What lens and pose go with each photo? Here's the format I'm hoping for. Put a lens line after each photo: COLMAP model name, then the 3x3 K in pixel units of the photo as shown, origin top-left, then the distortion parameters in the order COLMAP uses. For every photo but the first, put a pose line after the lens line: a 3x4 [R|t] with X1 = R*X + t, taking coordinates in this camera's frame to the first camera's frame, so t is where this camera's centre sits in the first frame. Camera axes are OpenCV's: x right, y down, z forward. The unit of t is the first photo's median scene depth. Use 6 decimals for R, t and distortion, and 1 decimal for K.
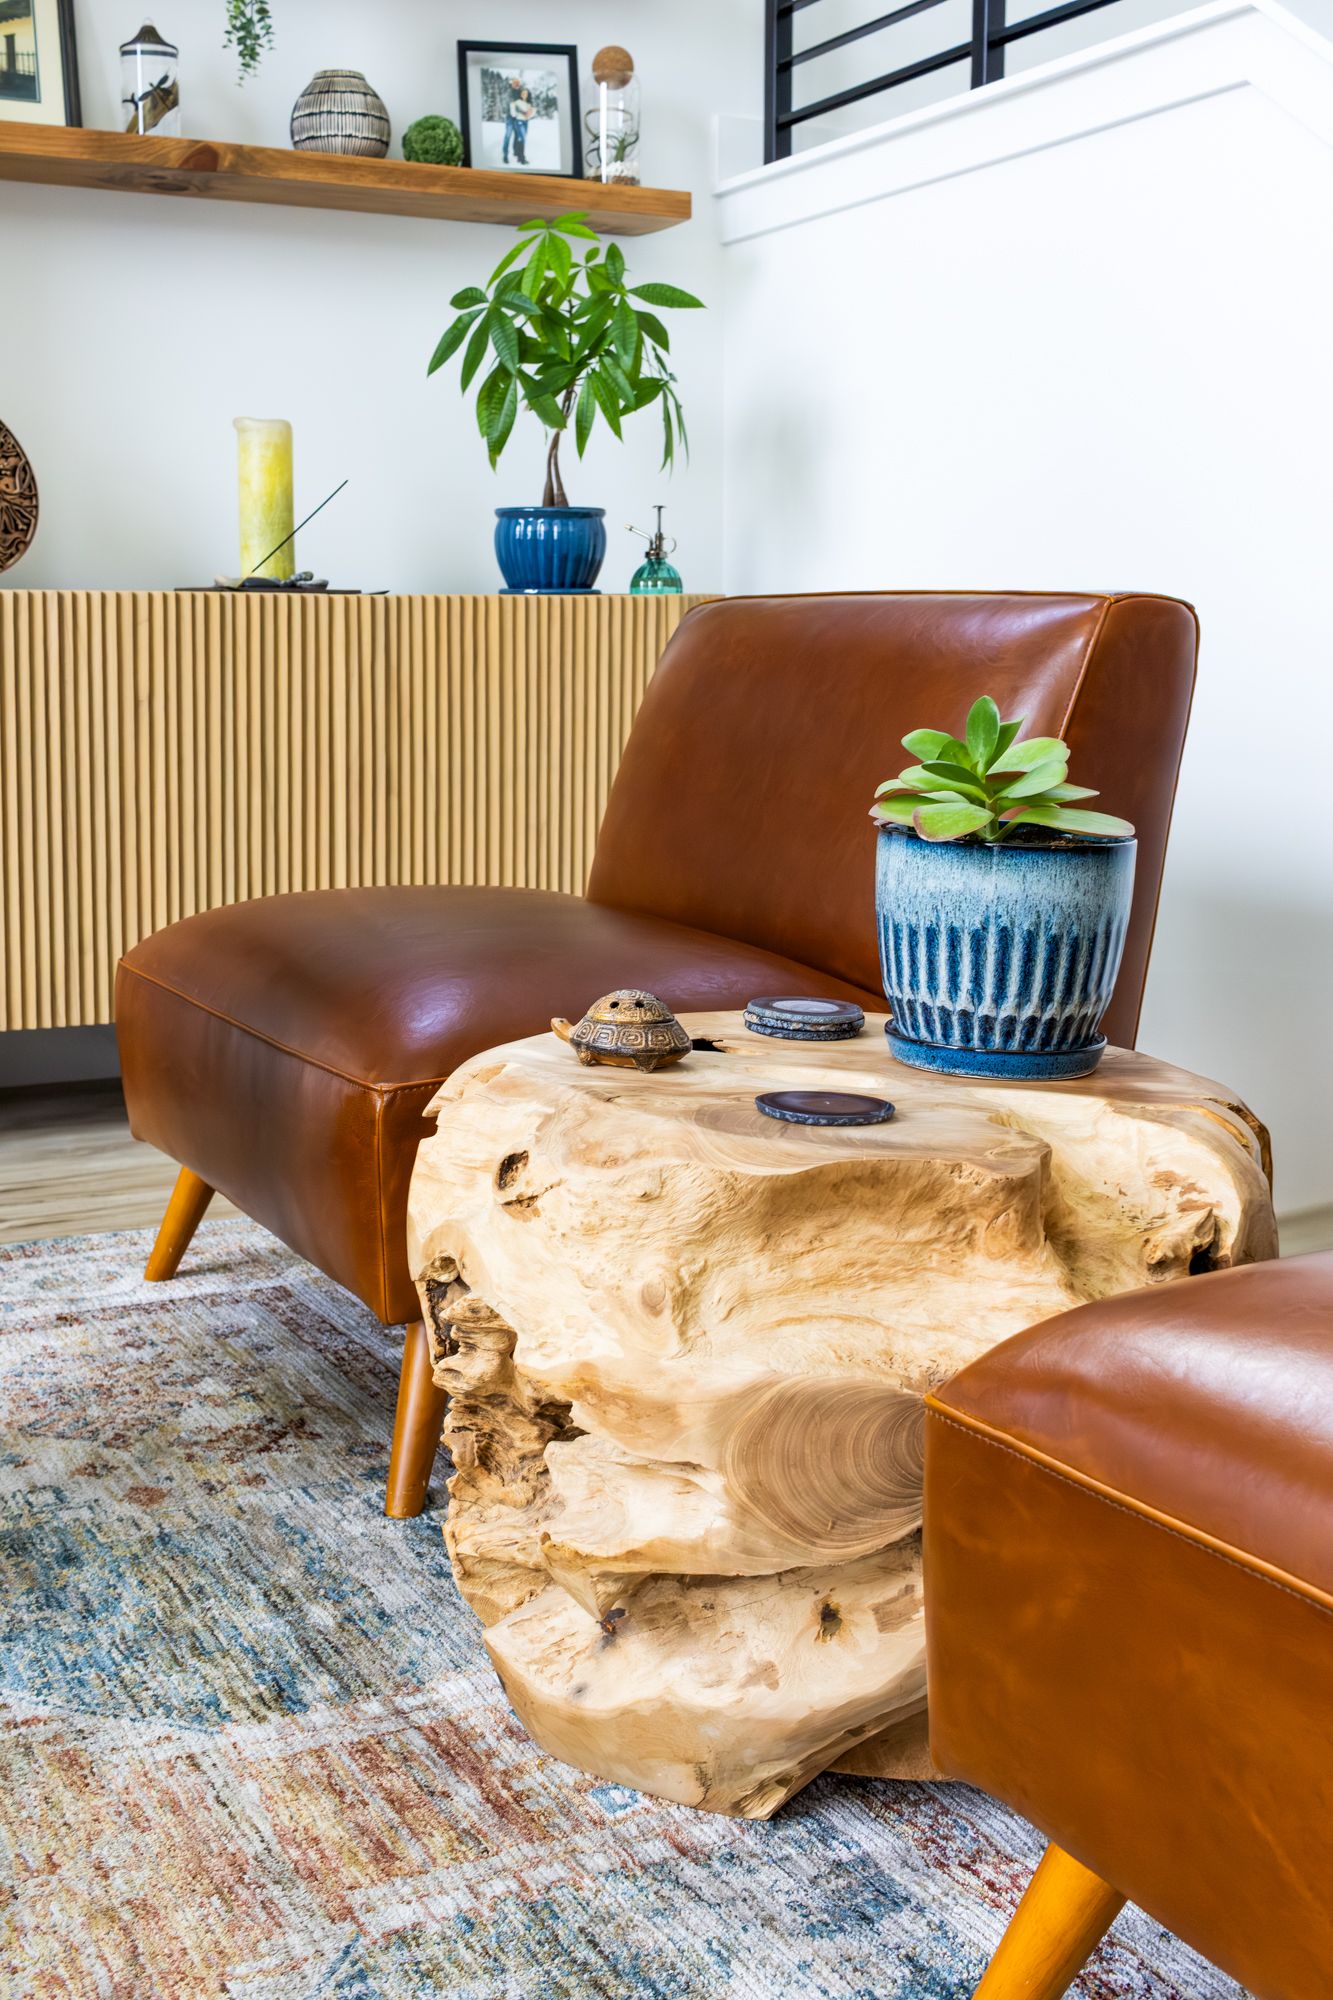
lens RADIAL K [[2278.7, 0, 499.0], [0, 2278.7, 902.2], [0, 0, 1]] dist [0.005778, 0.019704]
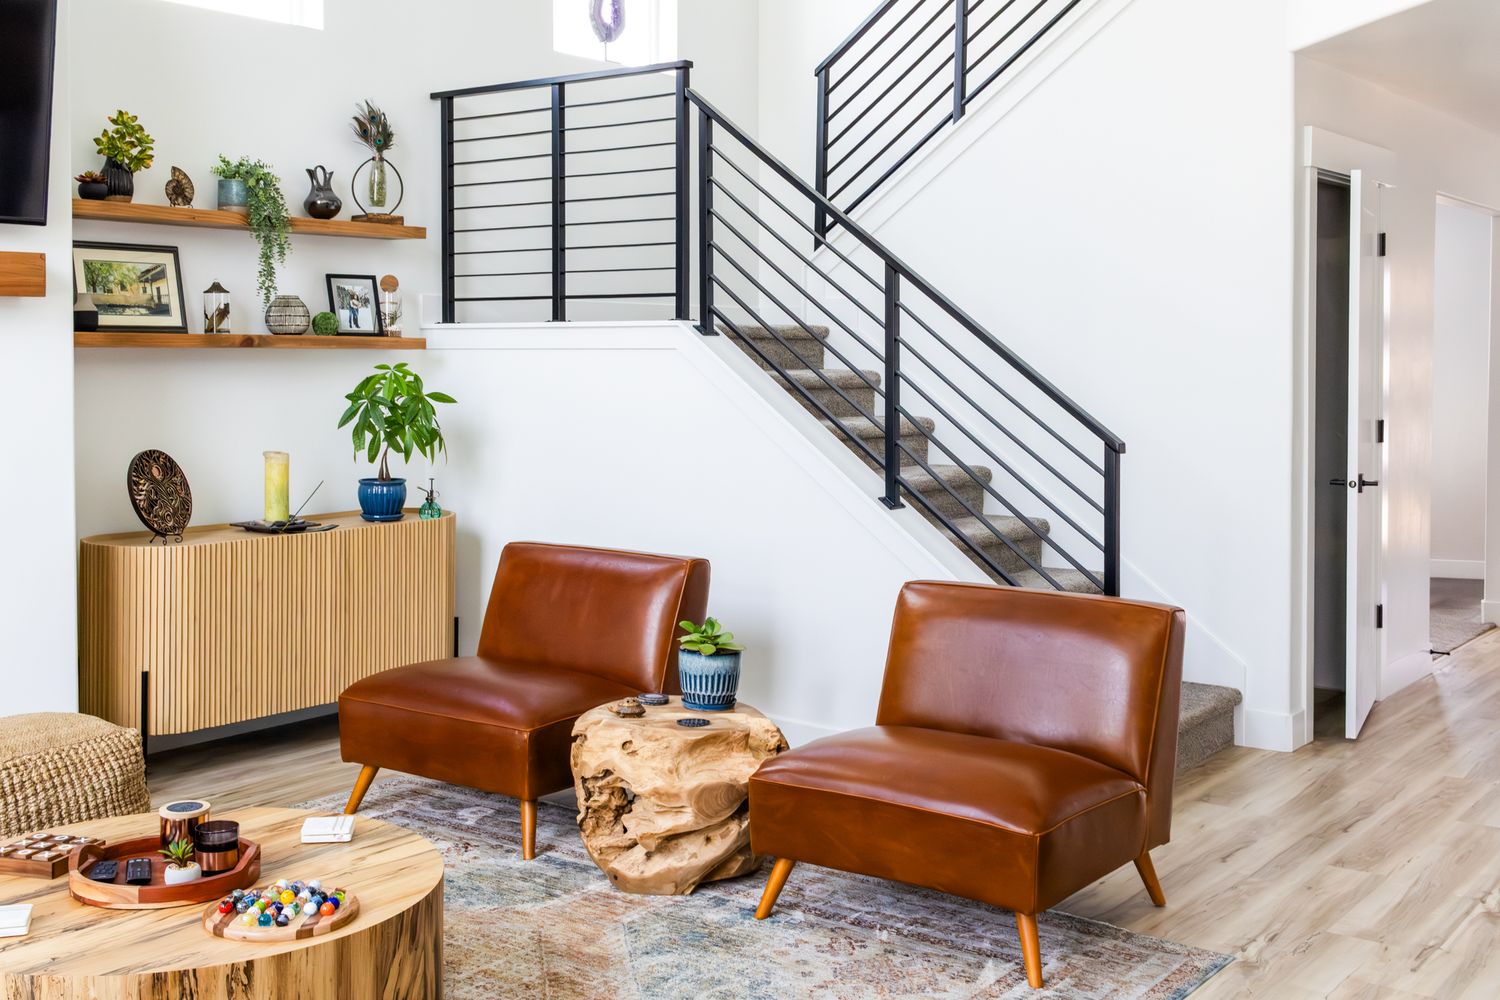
lens RADIAL K [[1709.0, 0, 750.0], [0, 1709.0, 500.0], [0, 0, 1]] dist [0.005778, 0.019704]
pose [[0.875420, -0.038935, 0.481792, -1.067817], [0.054472, 0.998348, -0.018297, -0.215707], [-0.480283, 0.042262, 0.876095, -1.542195]]
